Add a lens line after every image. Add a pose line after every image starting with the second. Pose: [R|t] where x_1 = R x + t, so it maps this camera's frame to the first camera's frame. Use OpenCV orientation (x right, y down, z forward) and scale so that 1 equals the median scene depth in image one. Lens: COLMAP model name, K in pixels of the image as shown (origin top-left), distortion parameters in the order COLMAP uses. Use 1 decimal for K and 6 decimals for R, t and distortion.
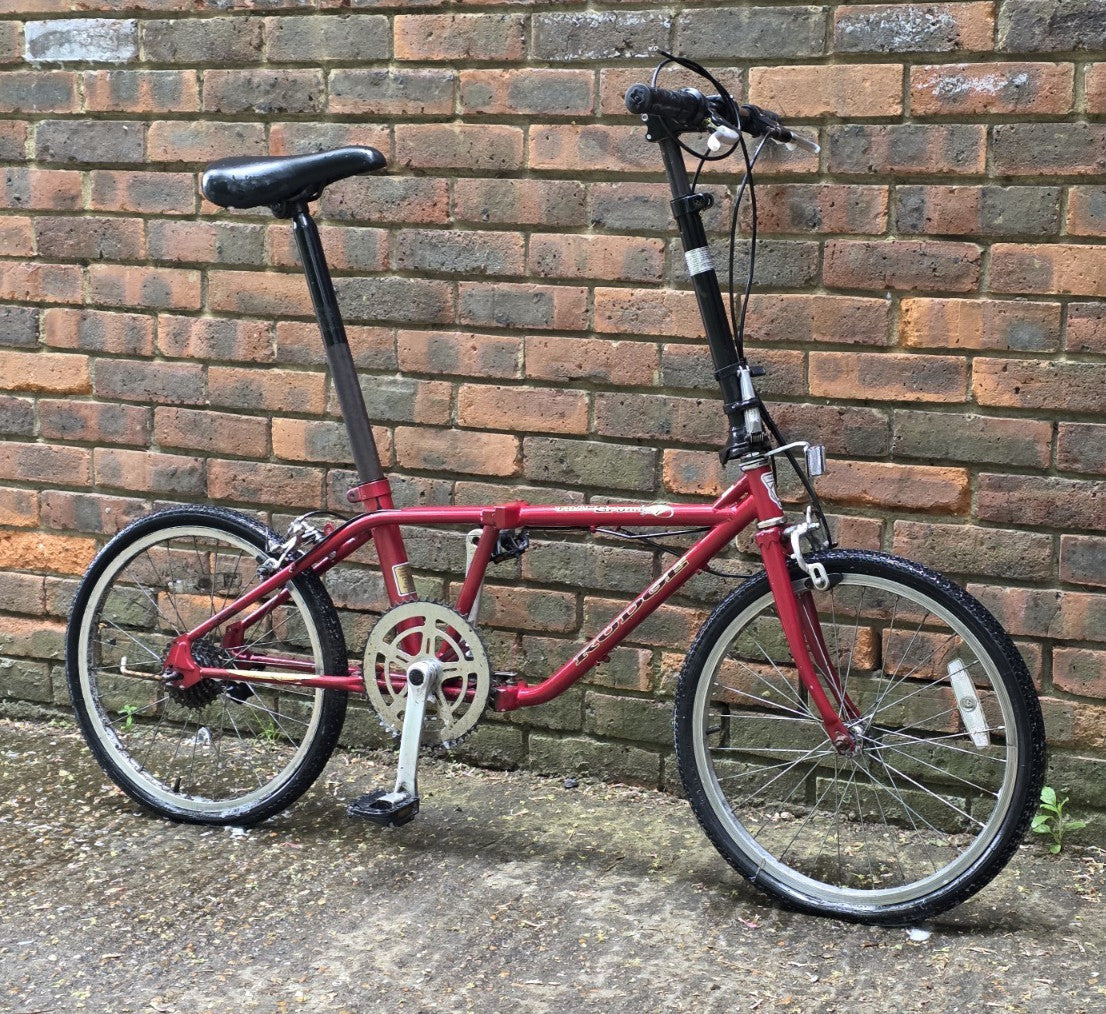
lens RADIAL K [[2138.8, 0, 553.7], [0, 2138.8, 515.4], [0, 0, 1]] dist [0.171070, 0.000000]
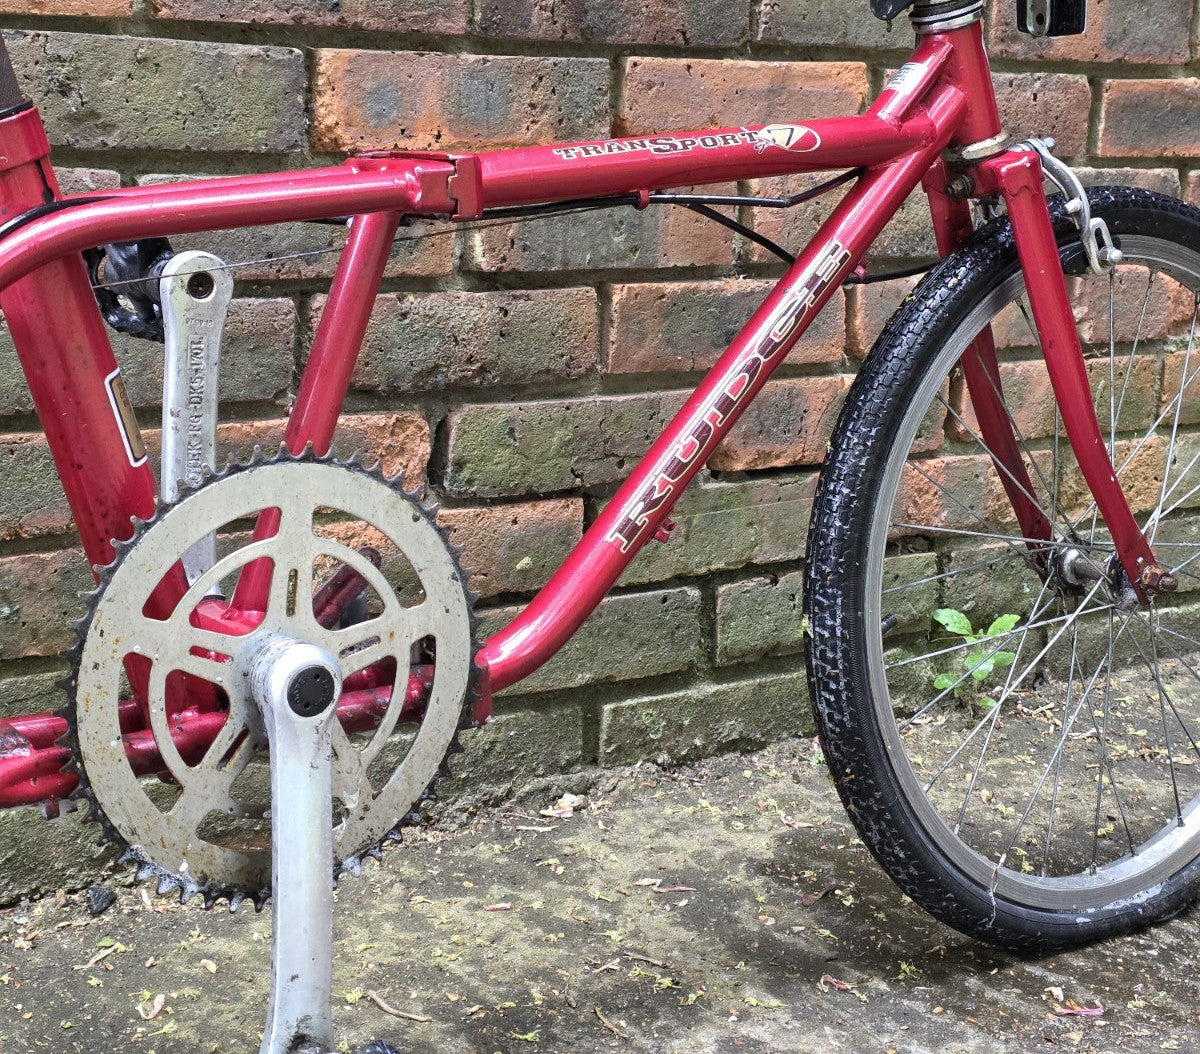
lens RADIAL K [[2099.9, 0, 586.1], [0, 2099.9, 384.7], [0, 0, 1]] dist [0.086389, 0.000000]
pose [[0.498015, -0.125991, 0.857967, -0.284111], [0.113455, 0.990351, 0.079575, 0.007593], [-0.859715, 0.057711, 0.507504, 0.730557]]
